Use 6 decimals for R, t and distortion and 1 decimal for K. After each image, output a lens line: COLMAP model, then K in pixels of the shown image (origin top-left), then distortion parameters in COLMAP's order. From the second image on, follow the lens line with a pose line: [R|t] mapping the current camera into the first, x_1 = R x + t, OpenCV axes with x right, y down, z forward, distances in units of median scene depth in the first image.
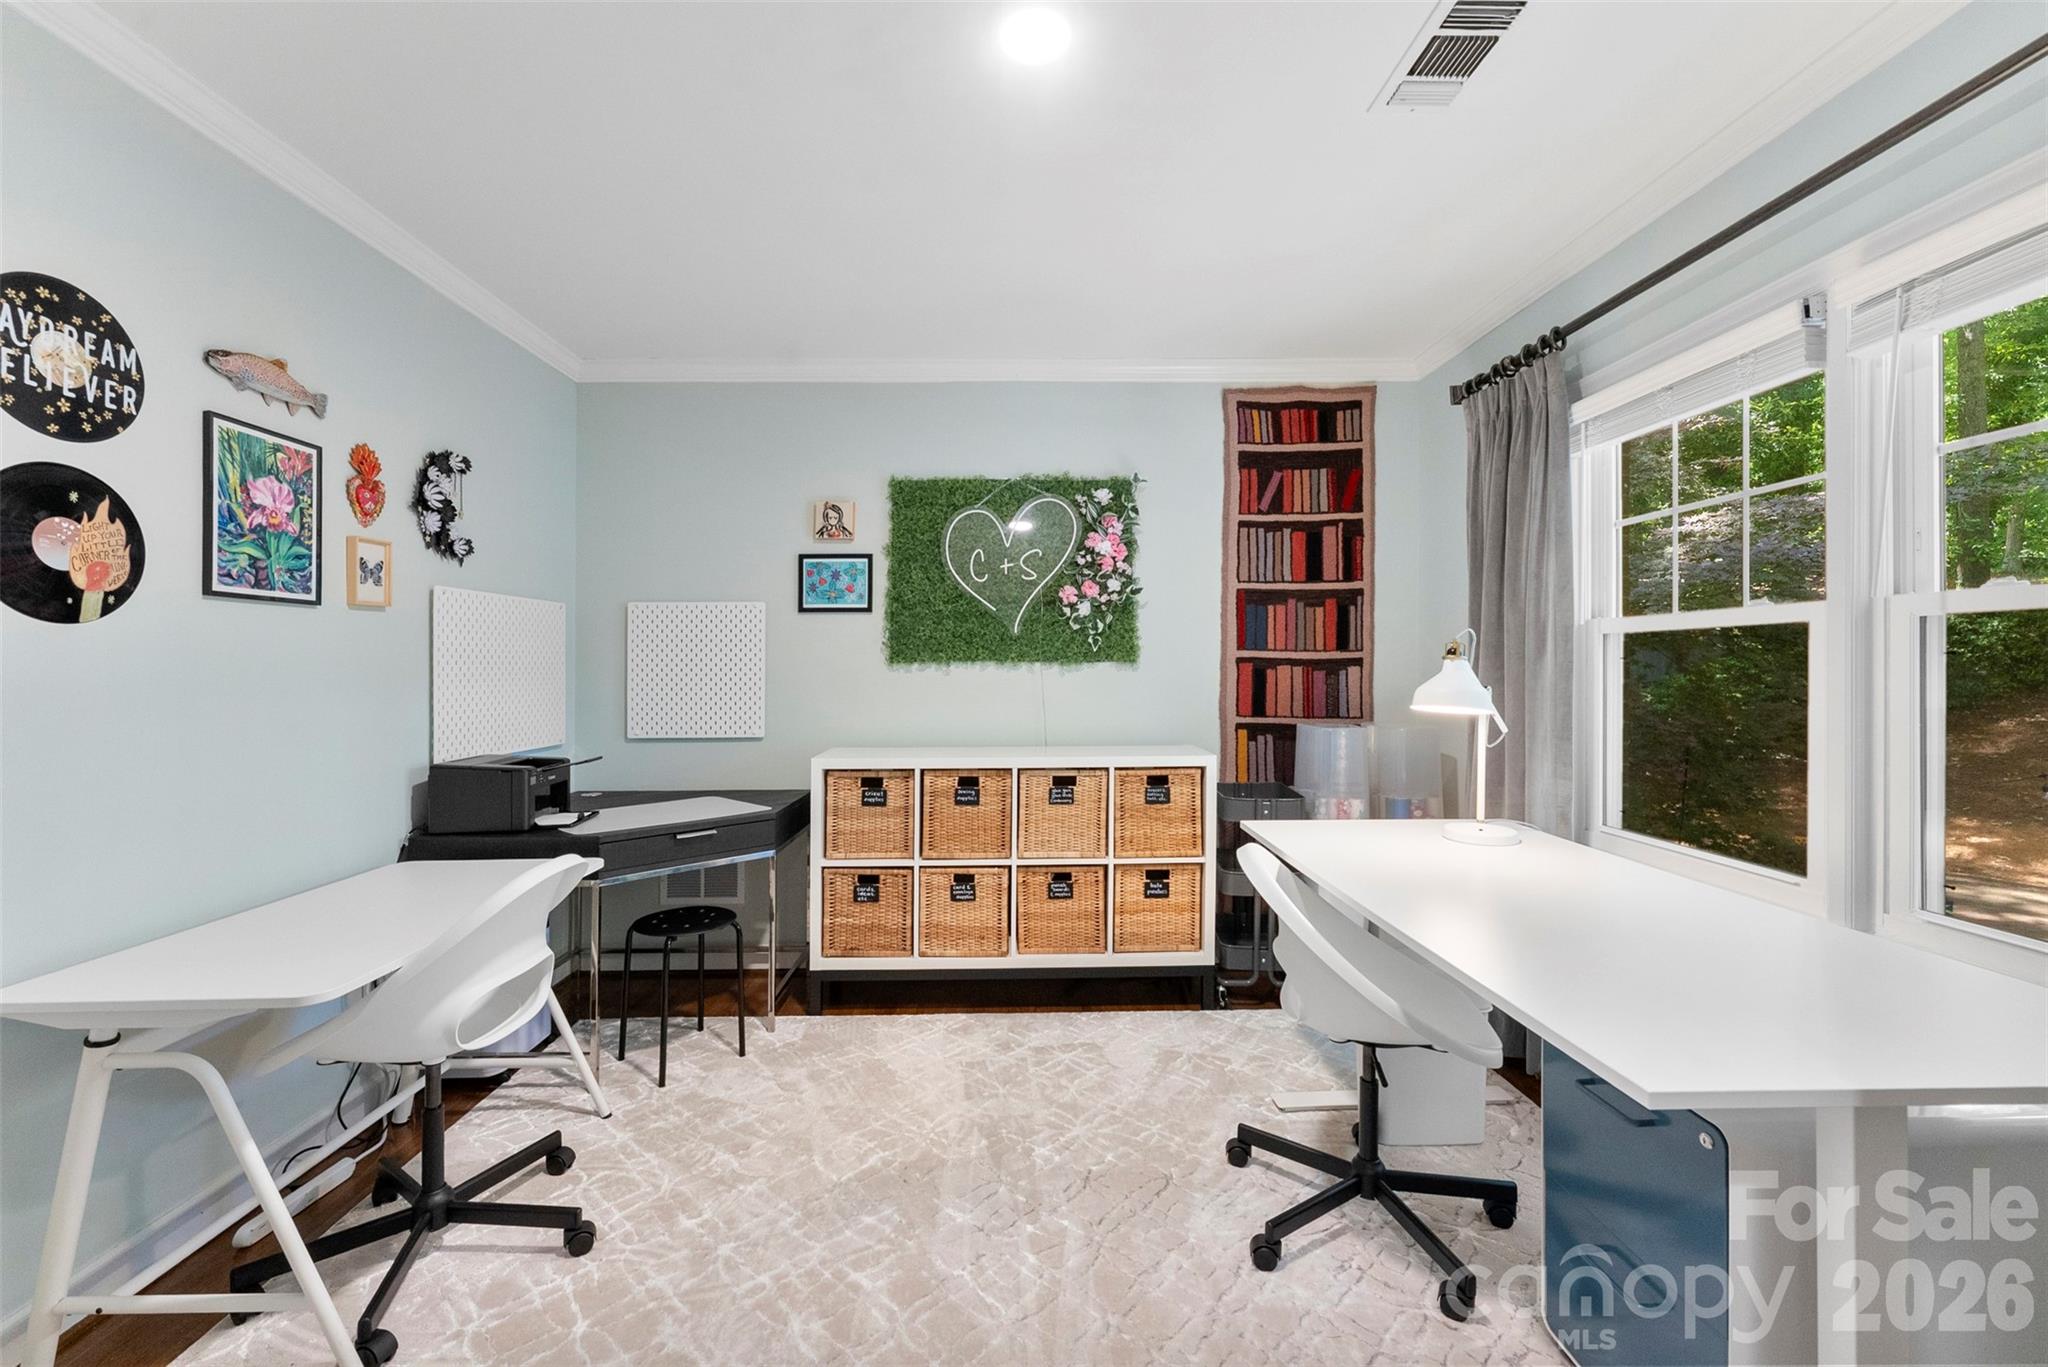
lens RADIAL K [[826.9, 0, 1019.3], [0, 826.9, 643.7], [0, 0, 1]] dist [-0.000754, 0.001432]
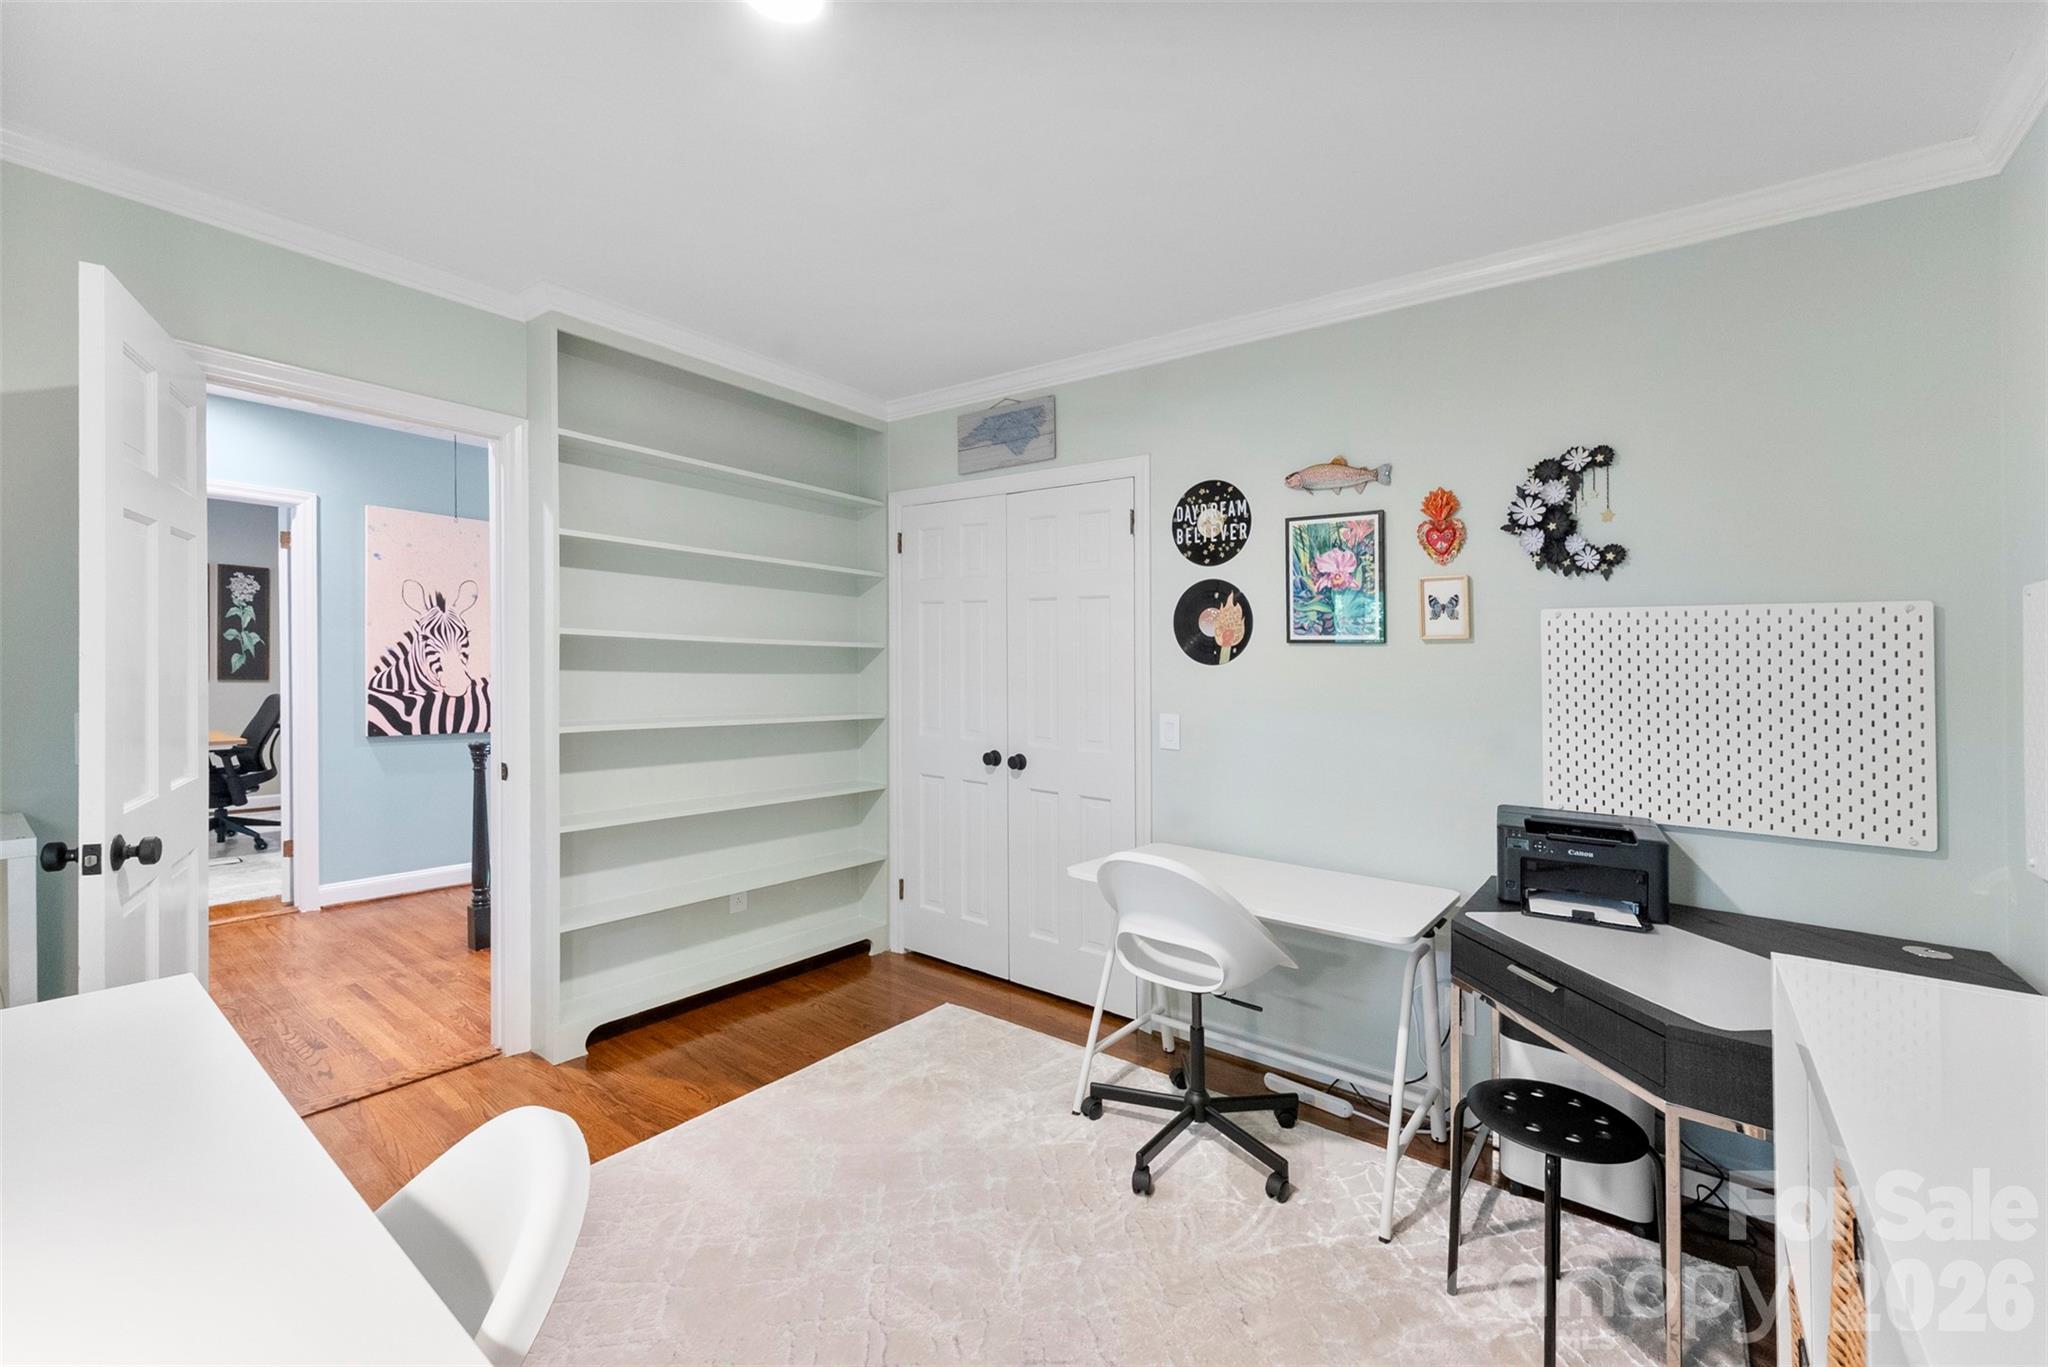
lens RADIAL K [[826.9, 0, 1022.9], [0, 826.9, 681.7], [0, 0, 1]] dist [-0.000754, 0.001432]
pose [[-0.614873, 0.002497, -0.788622, 0.467425], [0.001330, 0.999997, 0.002129, 0.006755], [0.788625, 0.000261, -0.614874, 1.498384]]
